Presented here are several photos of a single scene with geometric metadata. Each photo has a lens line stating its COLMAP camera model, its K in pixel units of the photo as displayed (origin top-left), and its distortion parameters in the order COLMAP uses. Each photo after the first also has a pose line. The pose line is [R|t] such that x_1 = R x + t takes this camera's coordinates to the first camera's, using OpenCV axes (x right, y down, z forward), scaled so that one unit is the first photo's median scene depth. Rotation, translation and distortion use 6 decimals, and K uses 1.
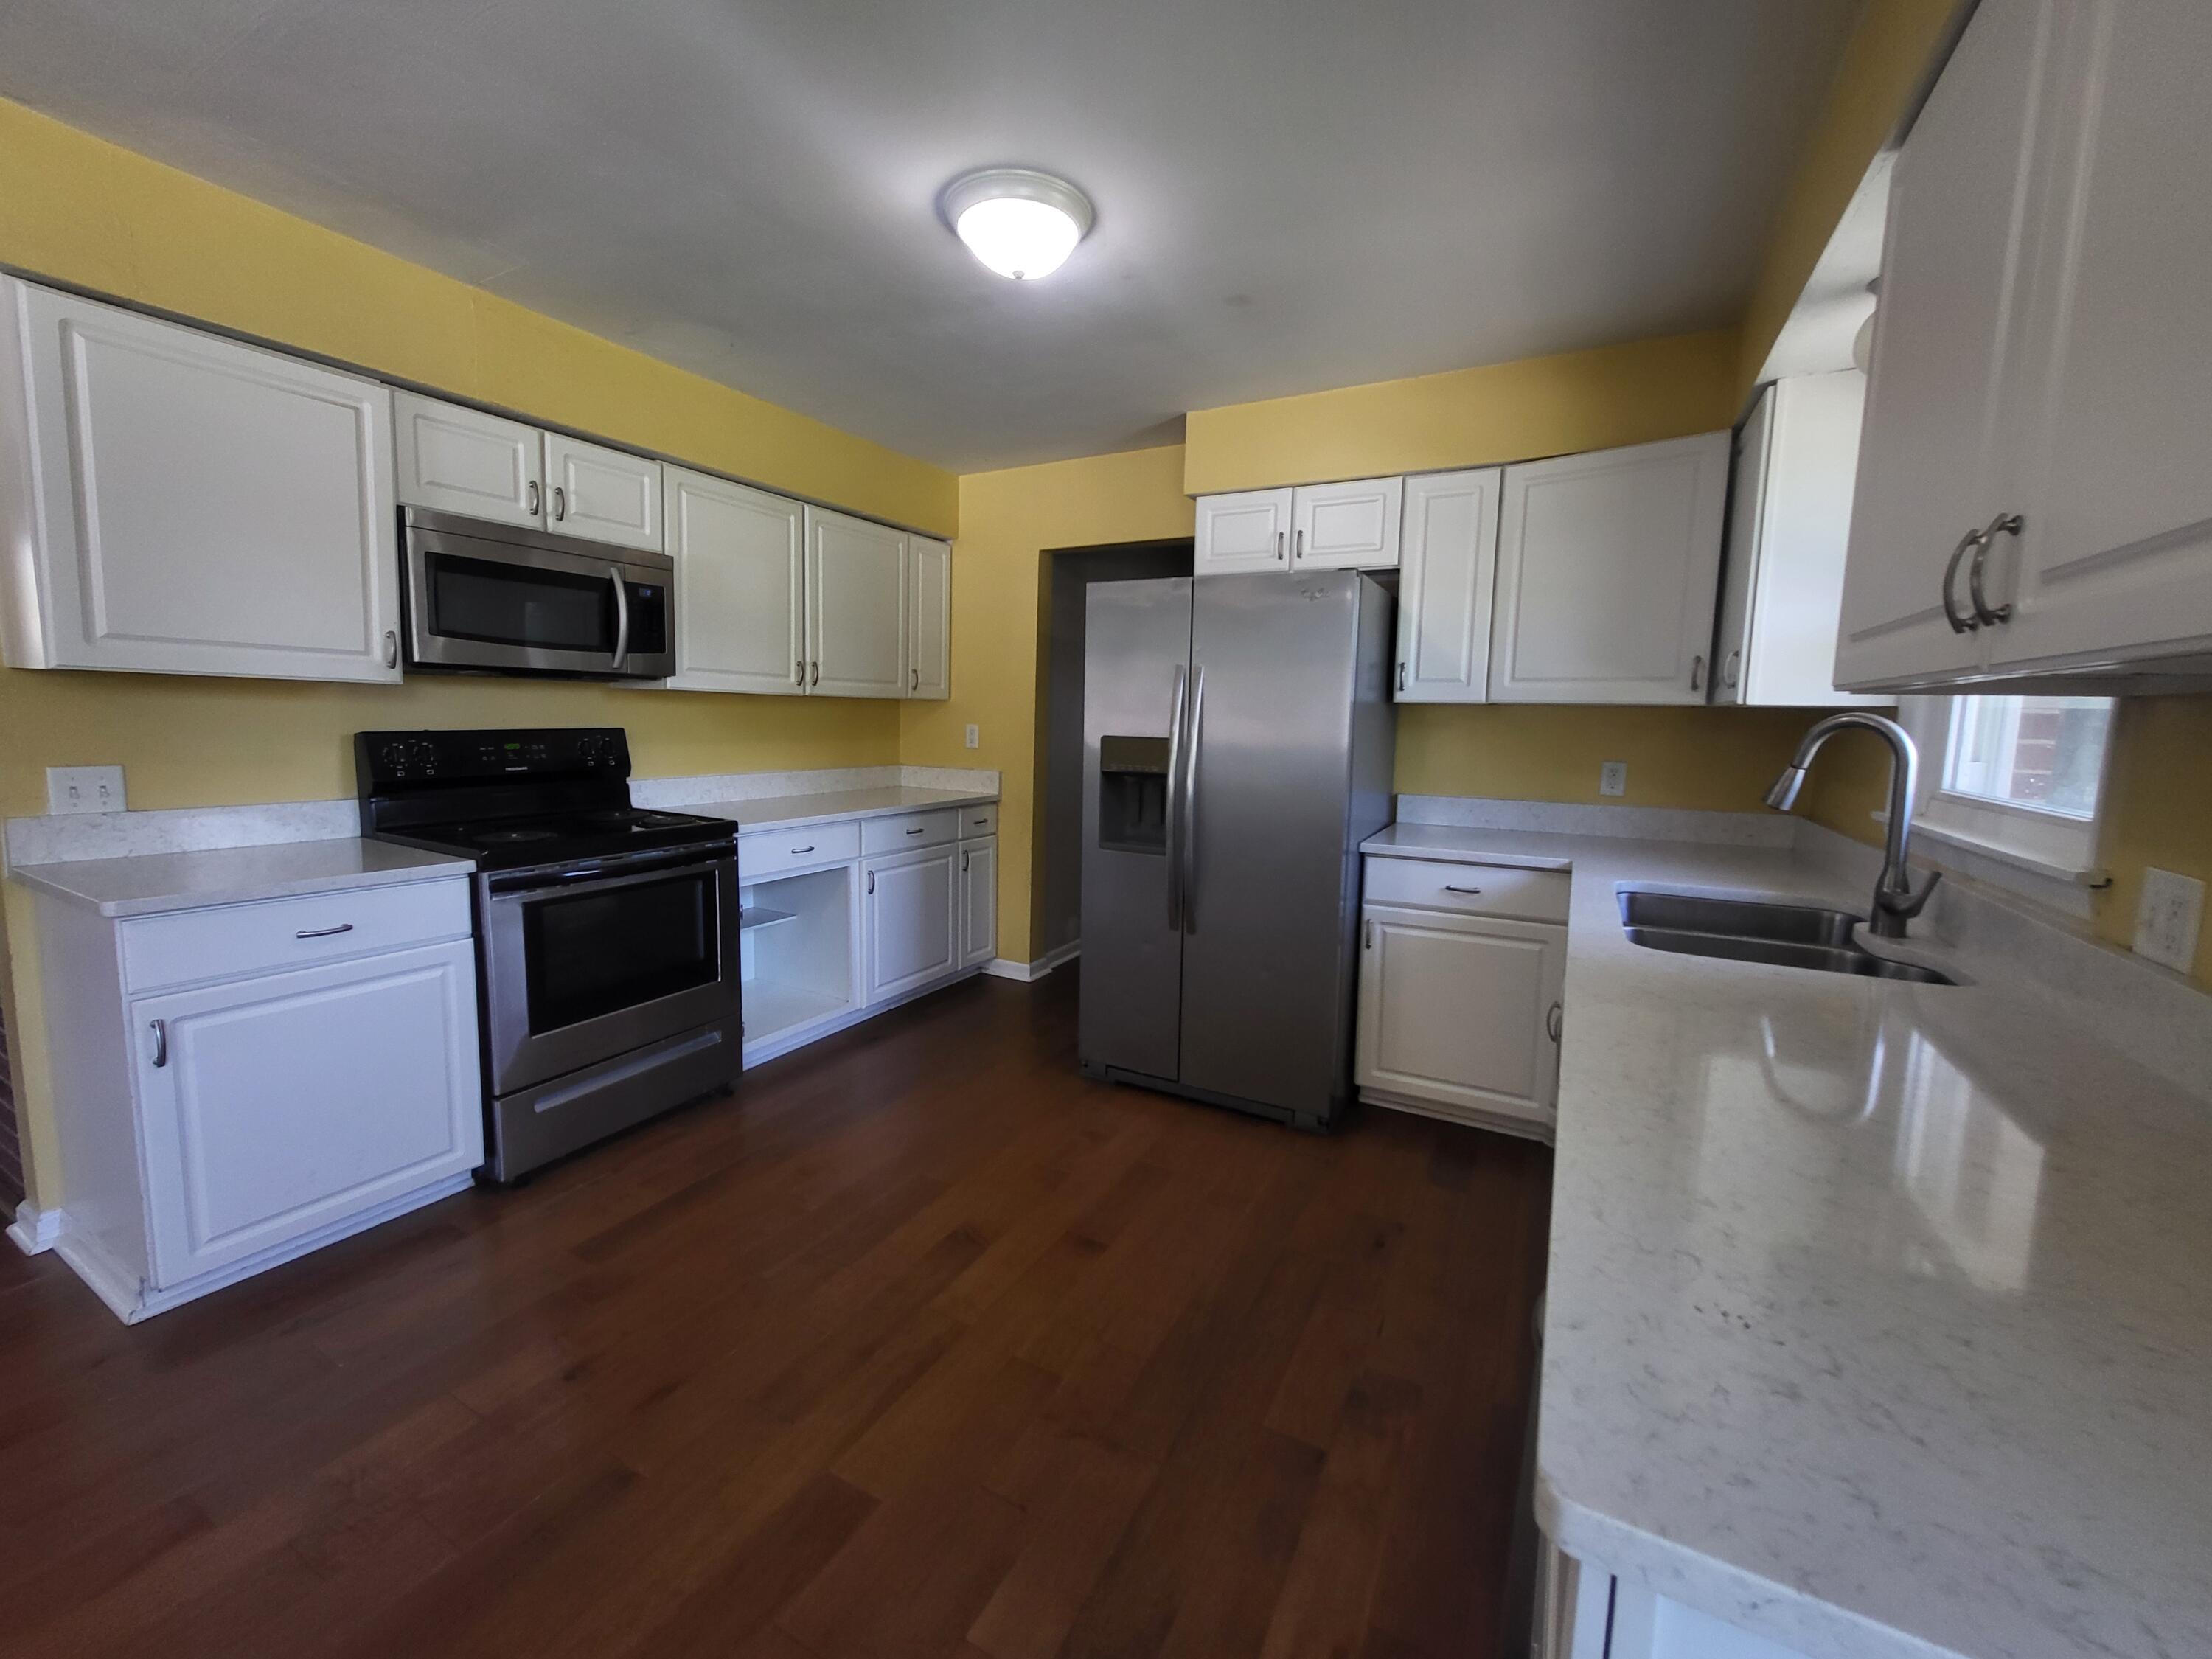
lens RADIAL K [[863.0, 0, 1115.2], [0, 863.0, 811.2], [0, 0, 1]] dist [0.000228, -0.000271]
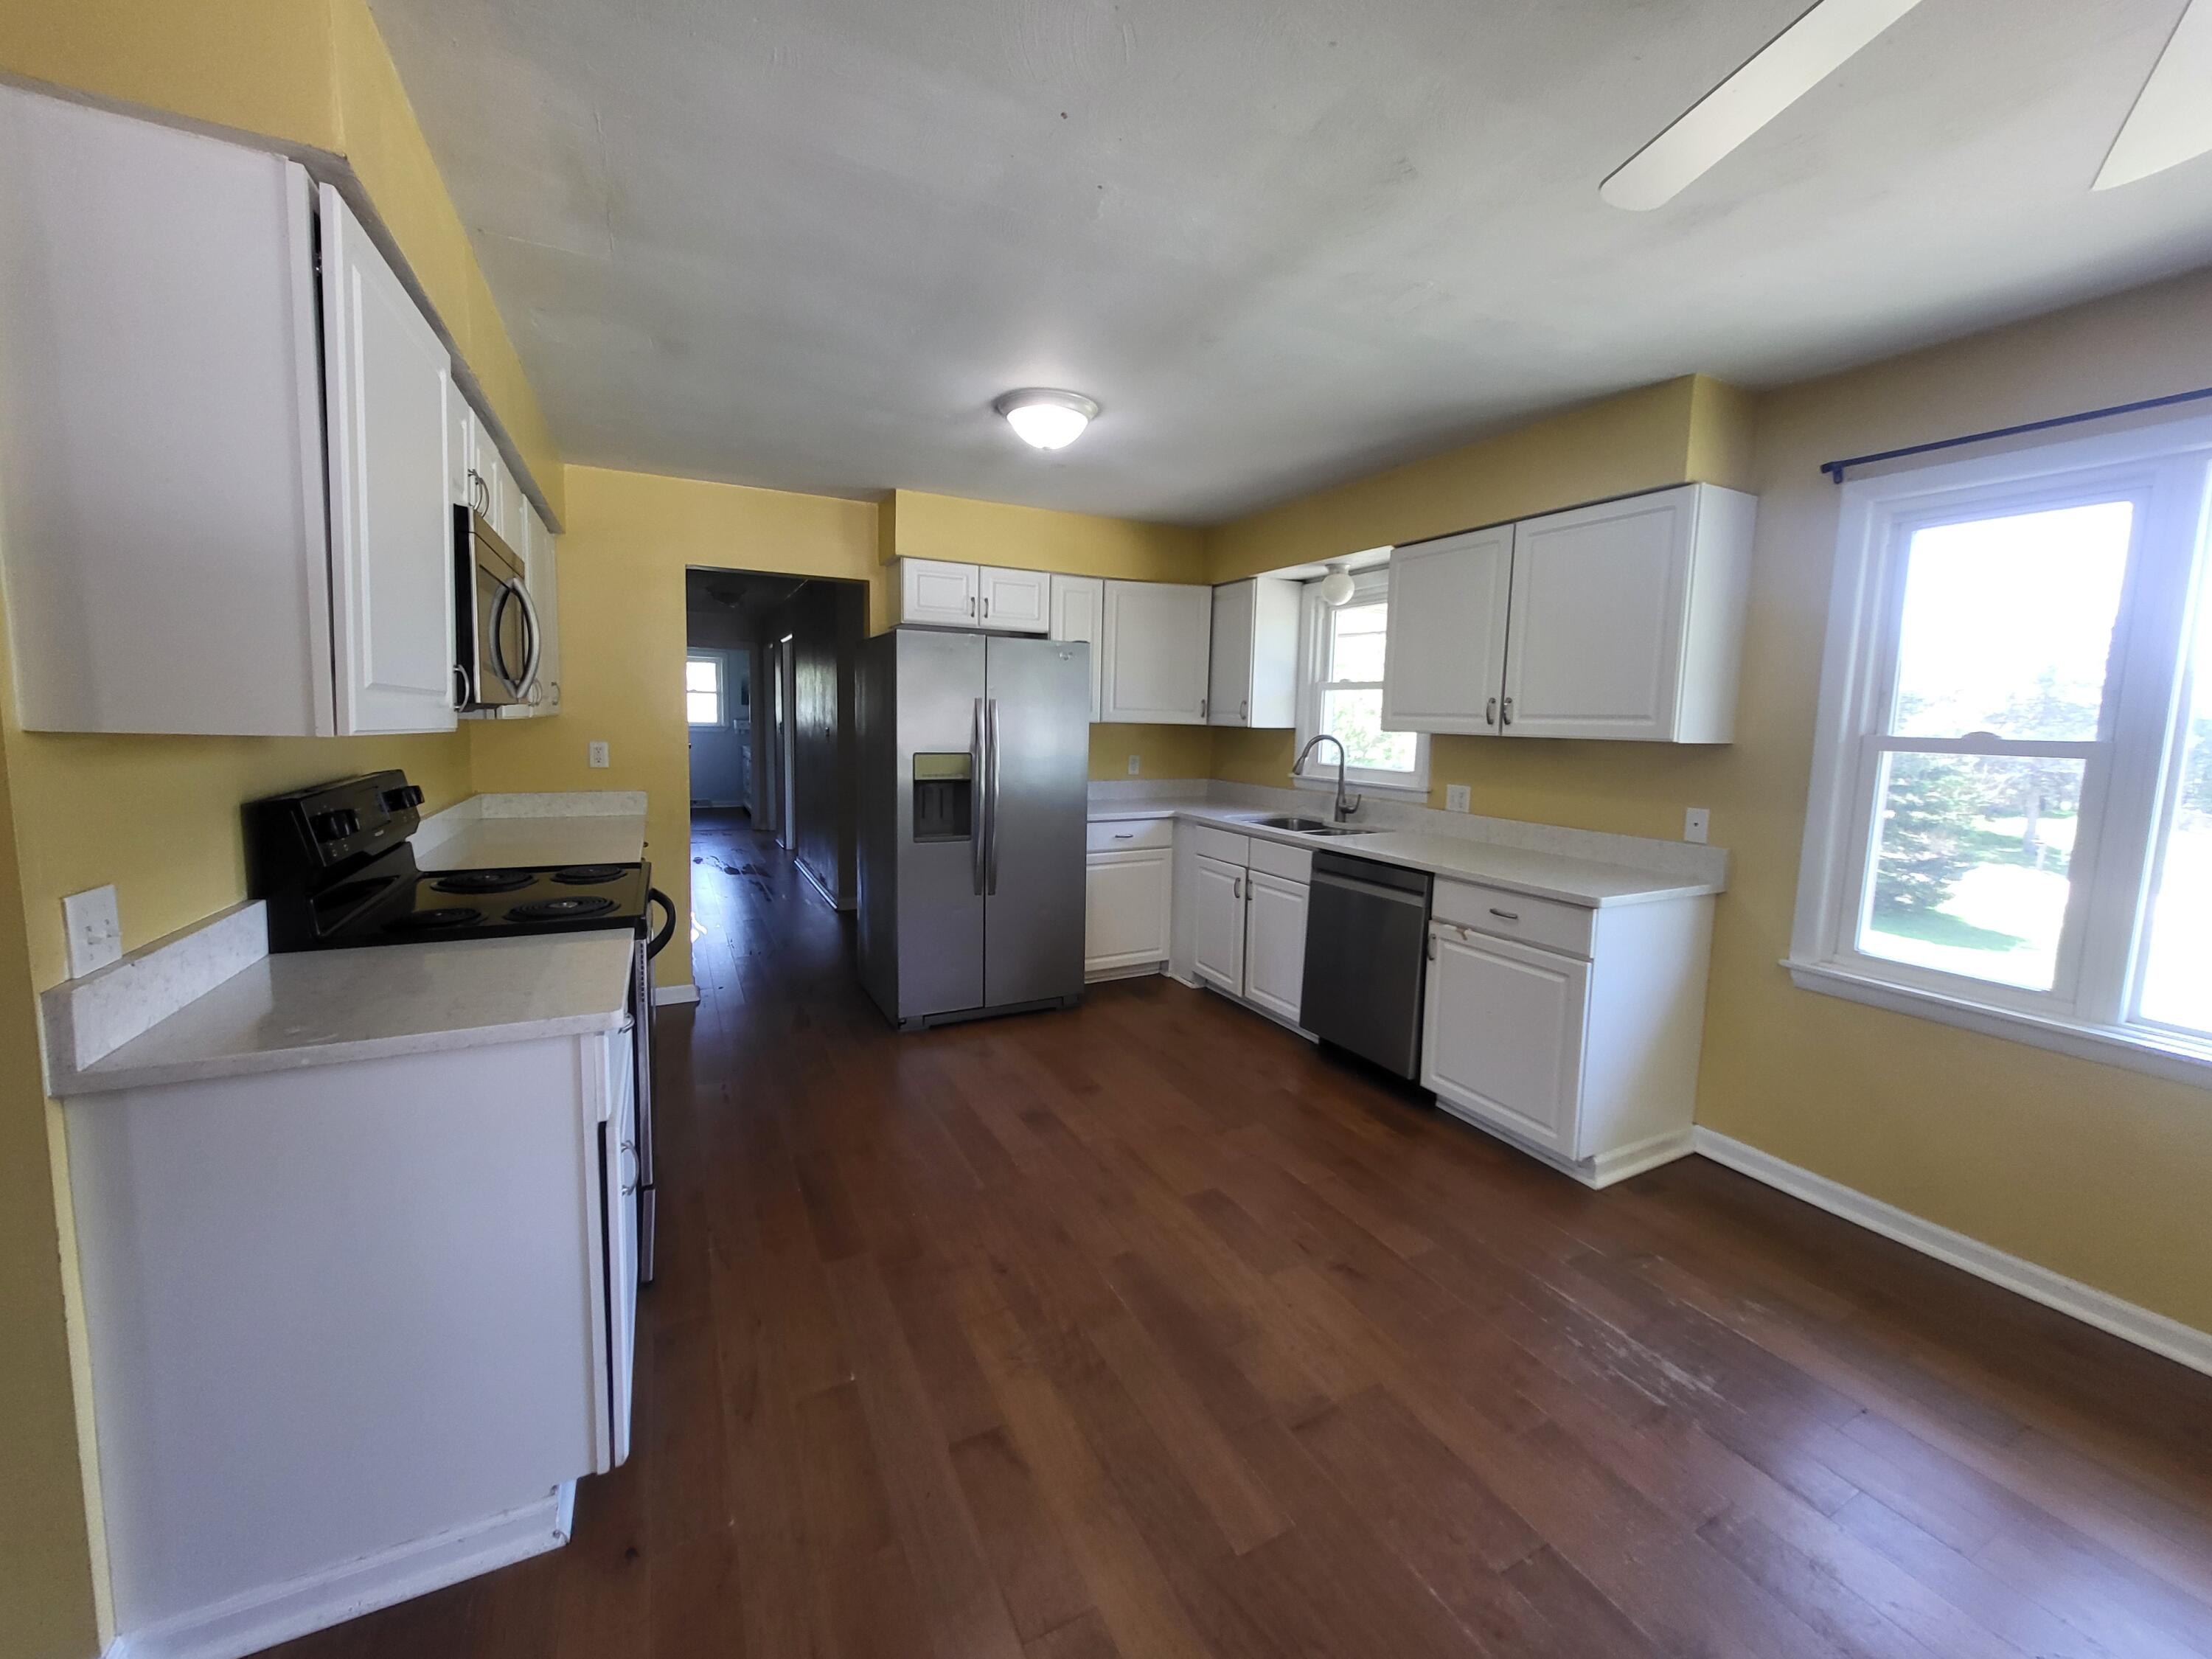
lens RADIAL K [[863.0, 0, 1115.2], [0, 863.0, 811.2], [0, 0, 1]] dist [0.000228, -0.000271]
pose [[0.564187, -0.099539, 0.819625, -0.931954], [0.082749, 0.994525, 0.063819, -0.062423], [-0.821490, 0.031817, 0.569335, 0.057211]]
